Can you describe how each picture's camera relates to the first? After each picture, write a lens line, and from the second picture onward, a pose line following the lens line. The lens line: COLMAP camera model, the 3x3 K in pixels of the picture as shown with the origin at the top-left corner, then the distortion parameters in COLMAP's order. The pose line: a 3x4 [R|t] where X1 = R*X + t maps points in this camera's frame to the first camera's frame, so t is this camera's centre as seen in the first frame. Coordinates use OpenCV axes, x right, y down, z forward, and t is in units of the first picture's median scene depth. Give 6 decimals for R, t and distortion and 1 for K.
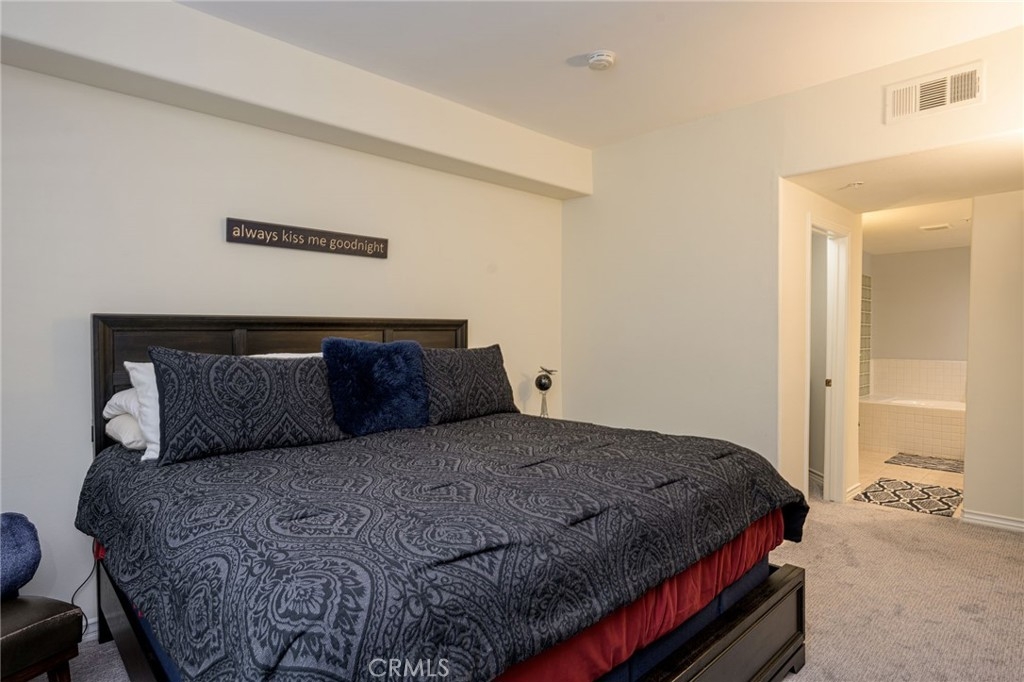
lens RADIAL K [[554.9, 0, 507.6], [0, 554.9, 342.2], [0, 0, 1]] dist [0.004234, -0.000925]
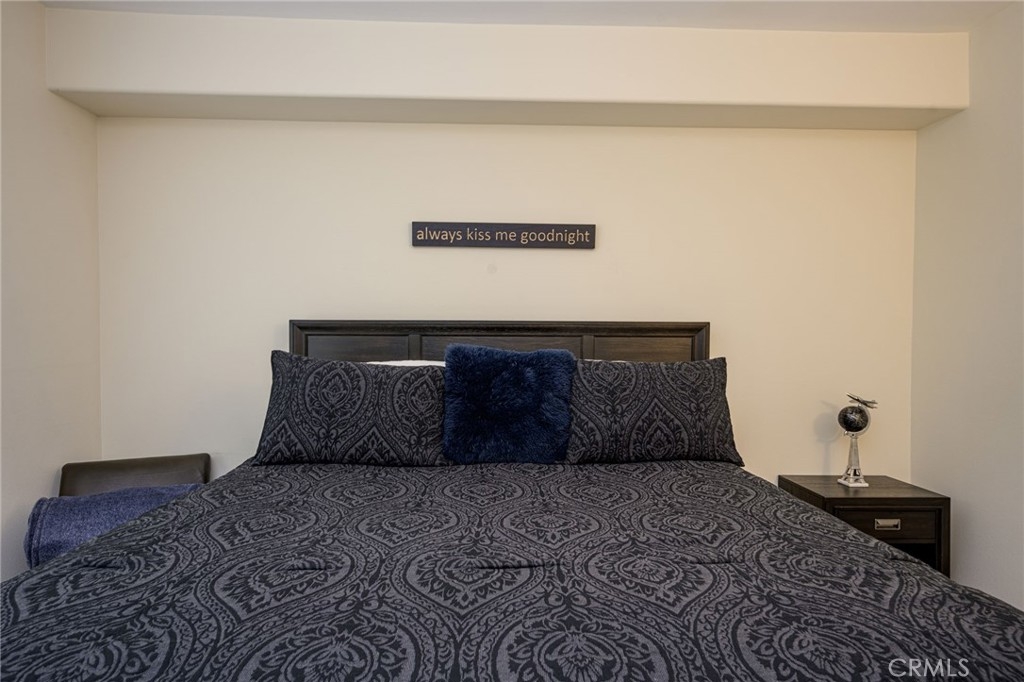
lens RADIAL K [[554.9, 0, 514.1], [0, 554.9, 342.2], [0, 0, 1]] dist [0.004234, -0.000925]
pose [[0.746800, 0.012320, -0.664935, 0.289971], [-0.019925, 0.999794, -0.003853, -0.008589], [0.664751, 0.016126, 0.746891, 0.376817]]
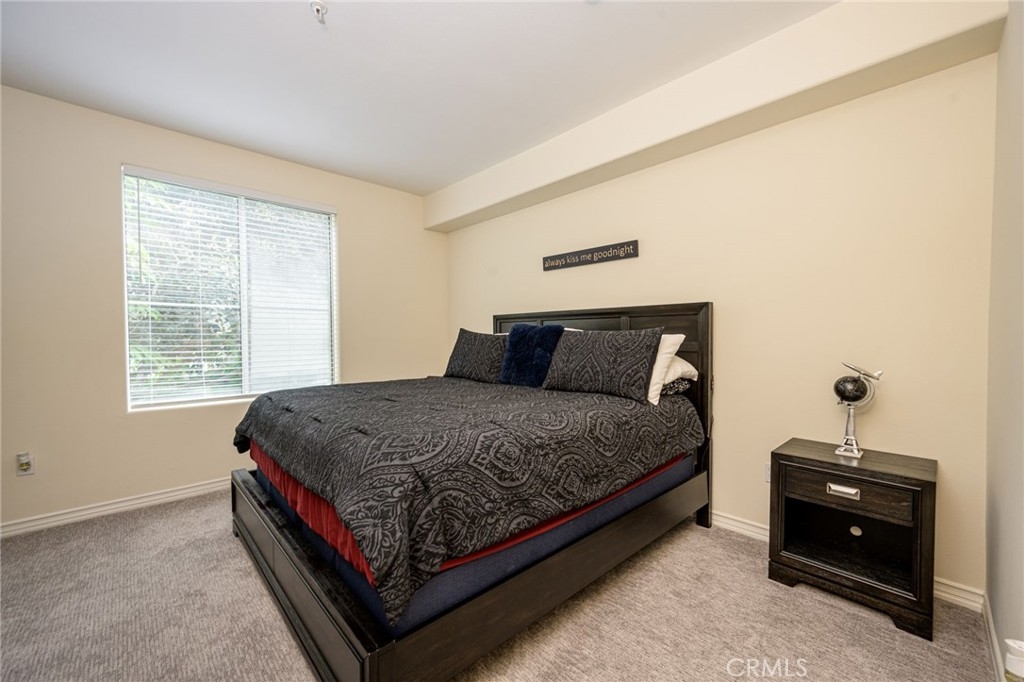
lens RADIAL K [[404.7, 0, 508.6], [0, 404.7, 338.8], [0, 0, 1]] dist [0.002154, -0.000359]
pose [[-0.005720, 0.010621, -0.999927, 0.779376], [-0.015208, 0.999827, 0.010707, 0.022886], [0.999868, 0.015269, -0.005558, 0.887127]]
